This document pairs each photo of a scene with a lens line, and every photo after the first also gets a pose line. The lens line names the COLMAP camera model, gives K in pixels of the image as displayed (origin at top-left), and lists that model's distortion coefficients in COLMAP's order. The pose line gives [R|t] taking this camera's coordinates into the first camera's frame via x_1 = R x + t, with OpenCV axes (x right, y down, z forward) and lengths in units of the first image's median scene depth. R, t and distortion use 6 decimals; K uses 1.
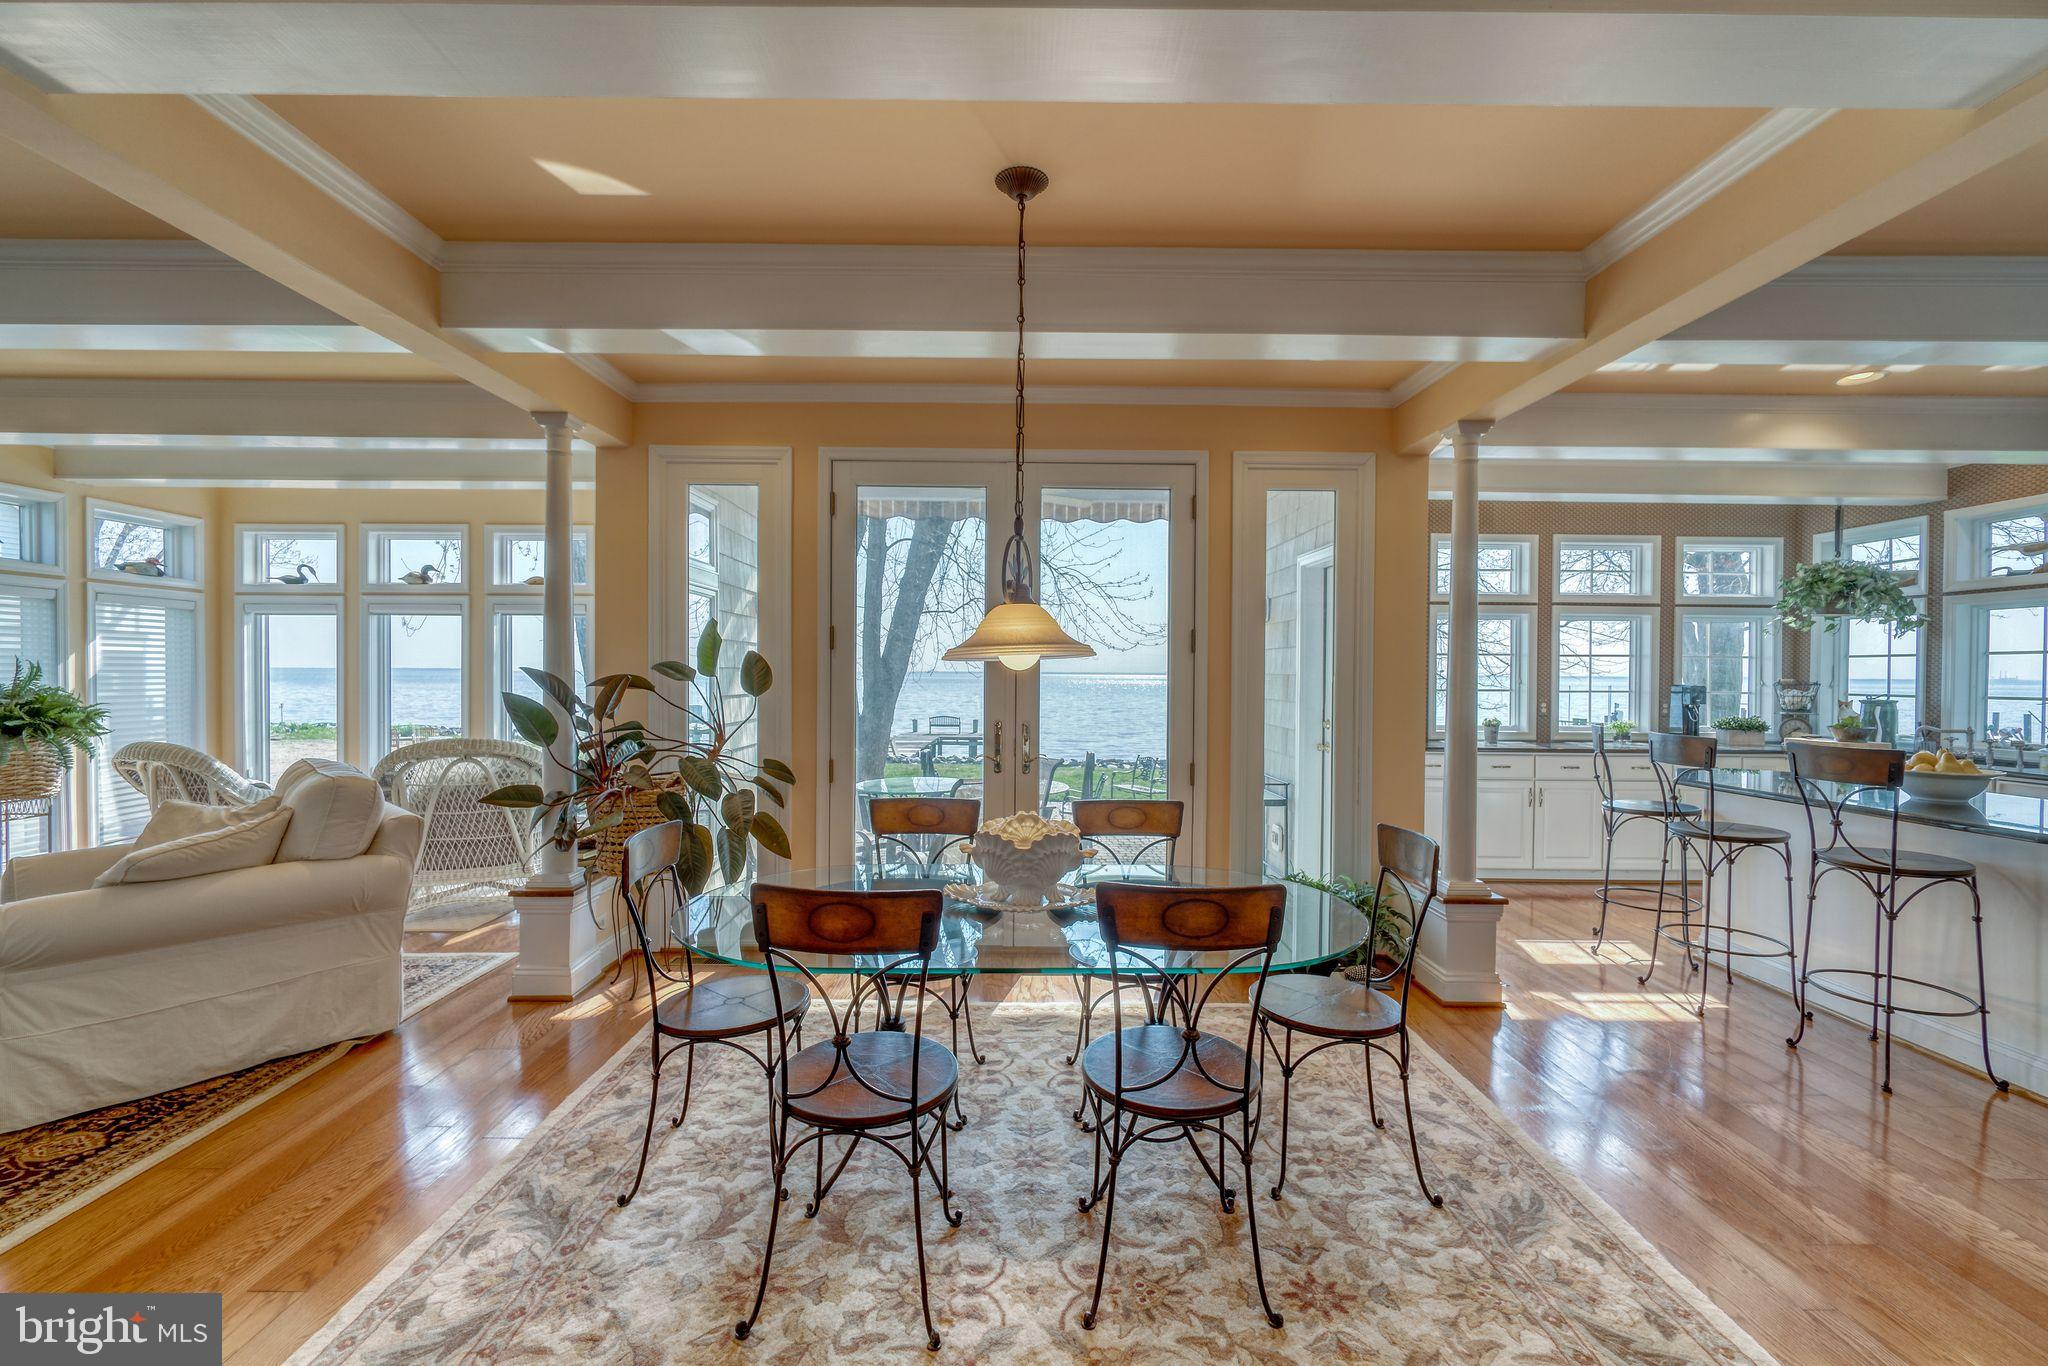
lens RADIAL K [[881.2, 0, 1018.1], [0, 881.2, 682.0], [0, 0, 1]] dist [-0.004728, 0.001116]
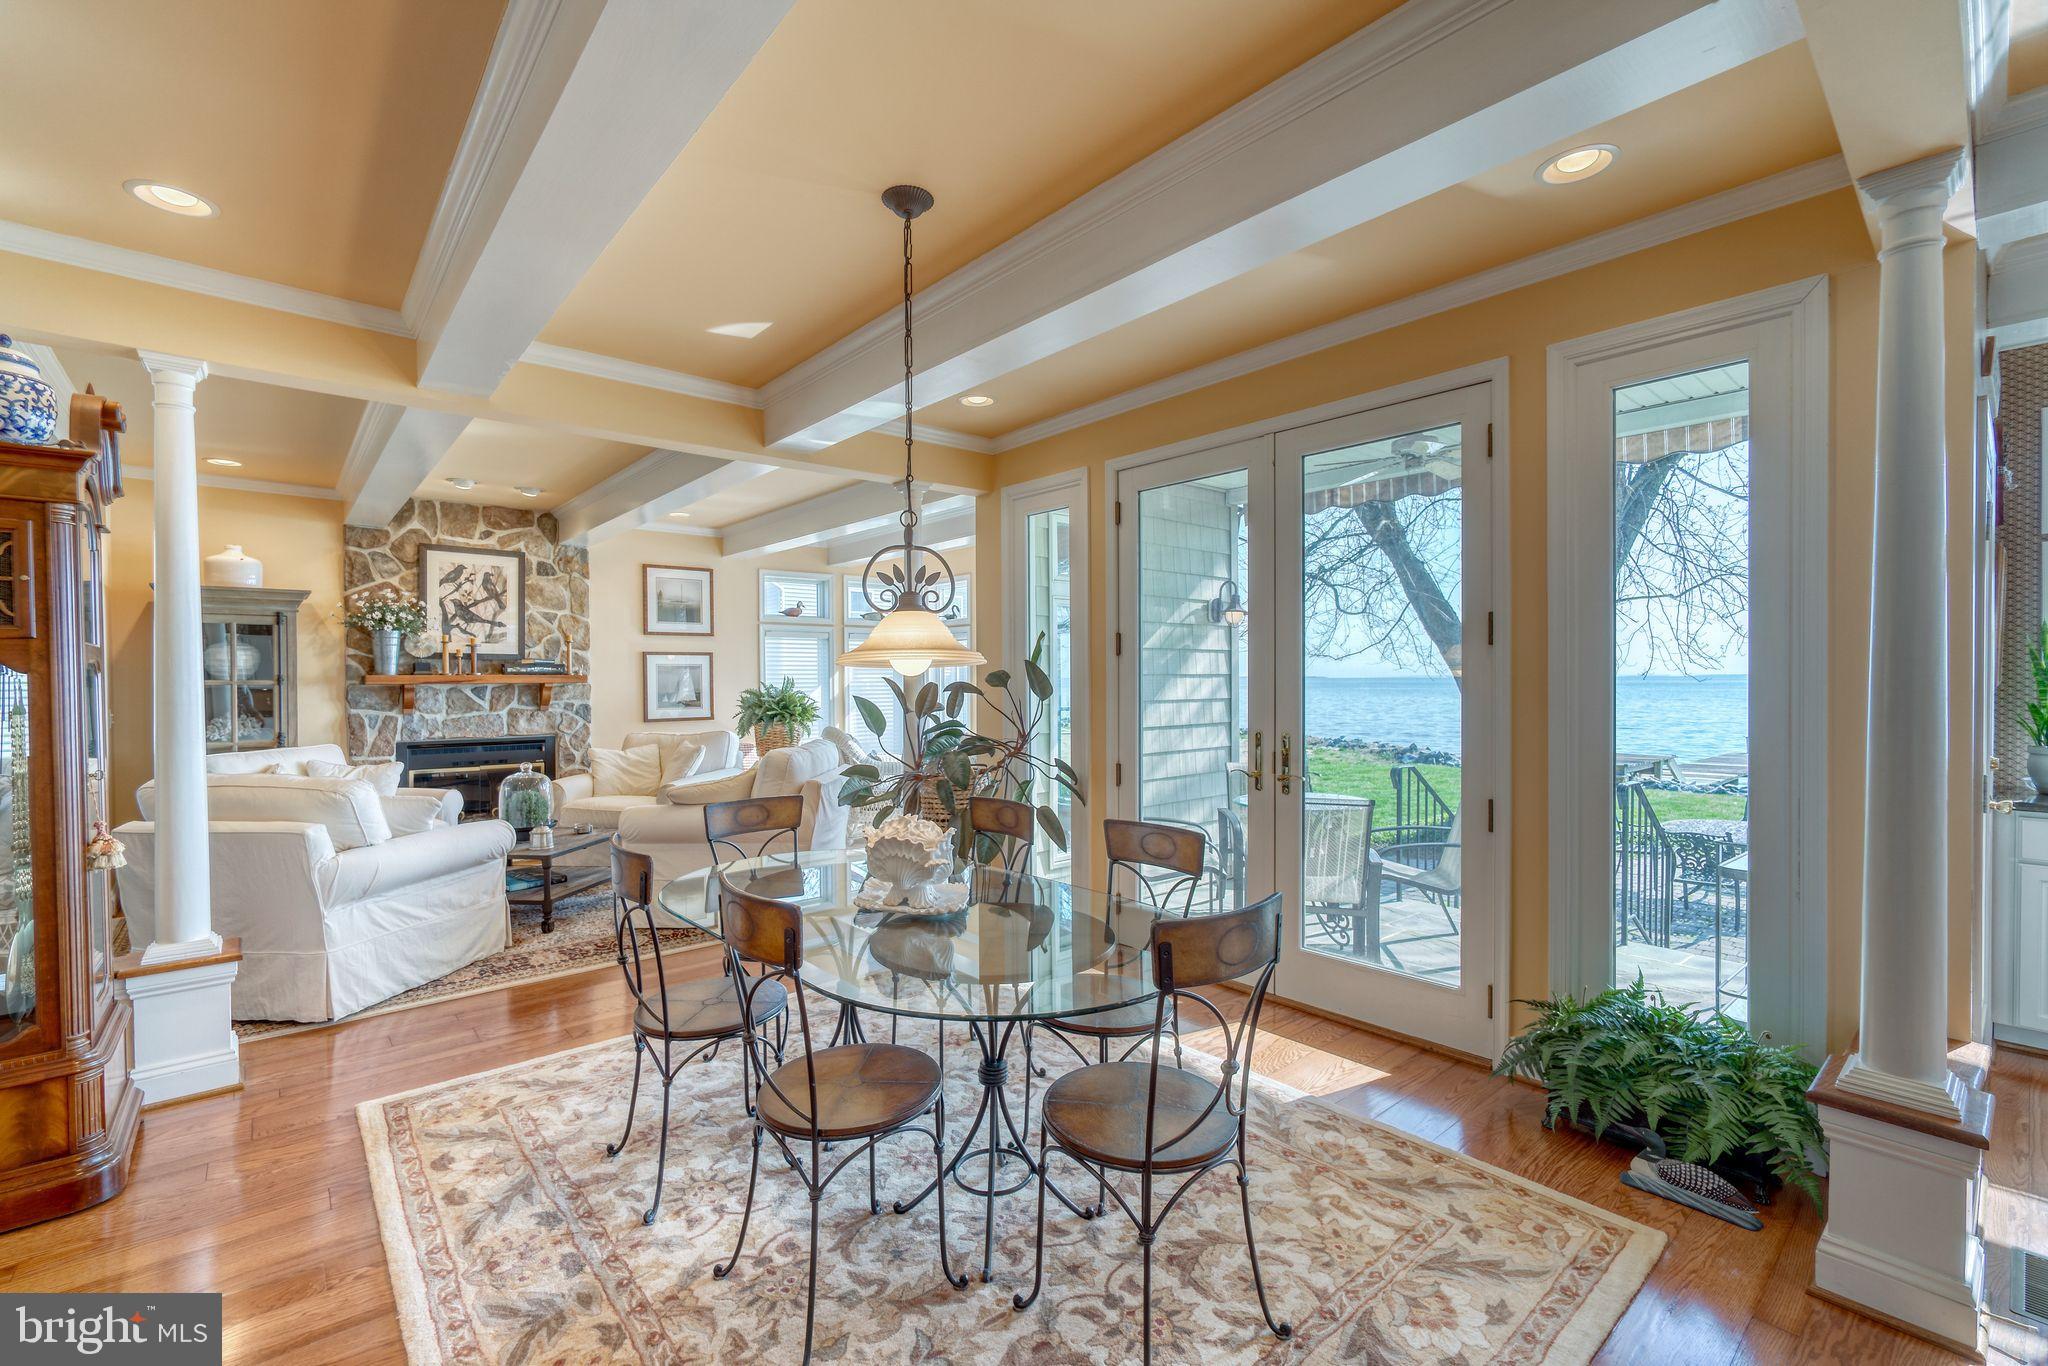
lens RADIAL K [[881.2, 0, 1016.7], [0, 881.2, 687.0], [0, 0, 1]] dist [-0.004728, 0.001116]
pose [[0.642956, -0.003294, -0.765896, 0.382508], [0.002780, 0.999994, -0.001967, 0.001055], [0.765898, -0.000864, 0.642962, 0.192514]]
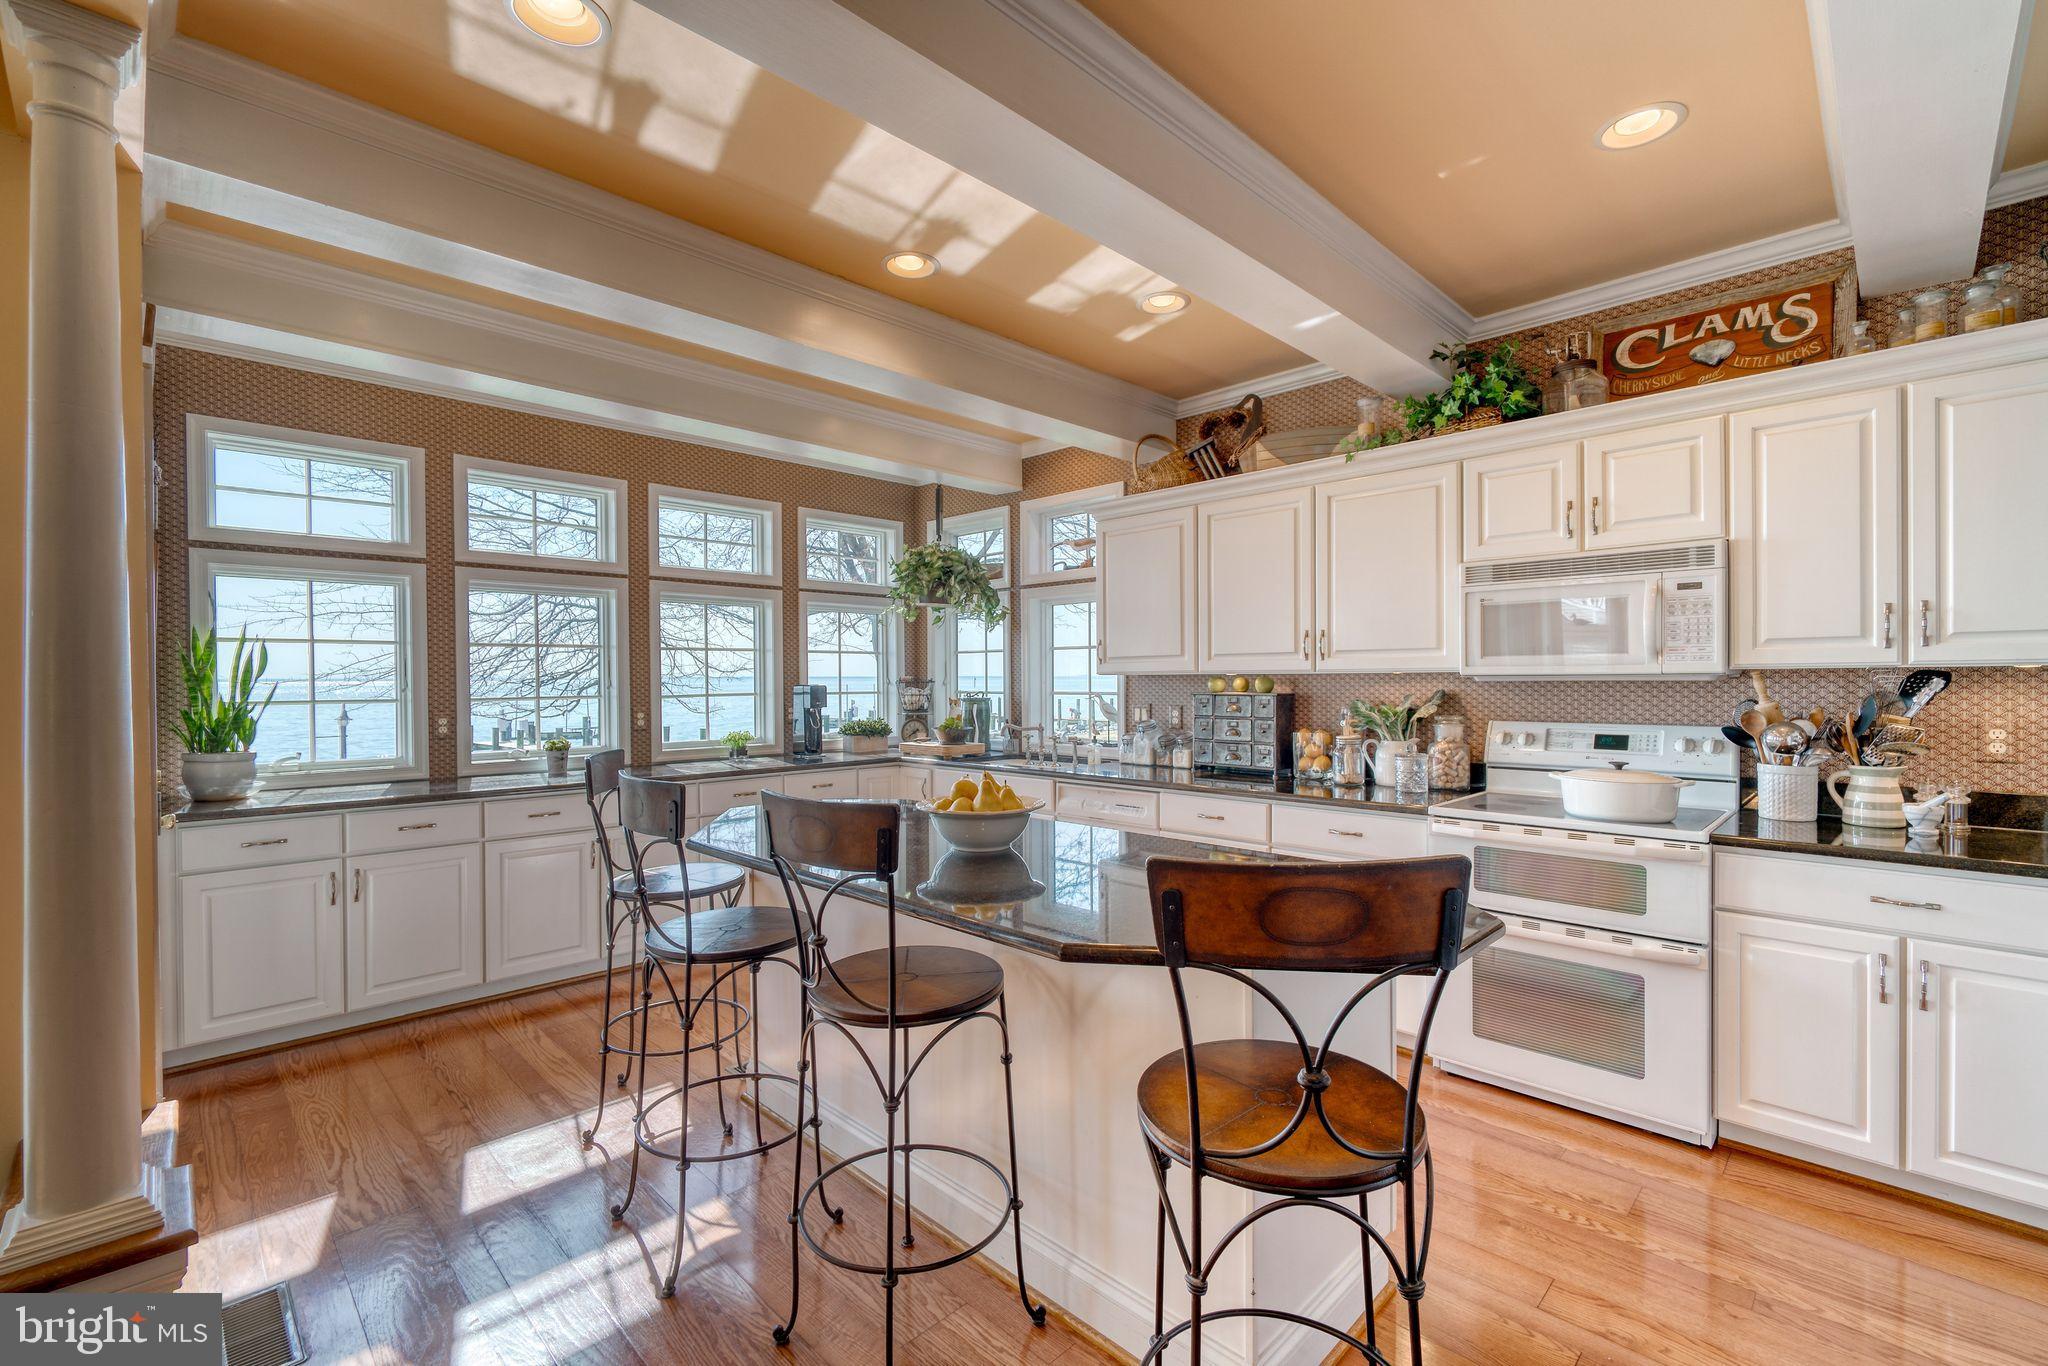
lens RADIAL K [[881.2, 0, 1014.8], [0, 881.2, 687.5], [0, 0, 1]] dist [-0.004728, 0.001116]
pose [[0.720197, -0.018134, 0.693533, 0.362793], [0.015360, 0.999830, 0.010192, 0.000542], [-0.693600, 0.003312, 0.720353, 0.296007]]
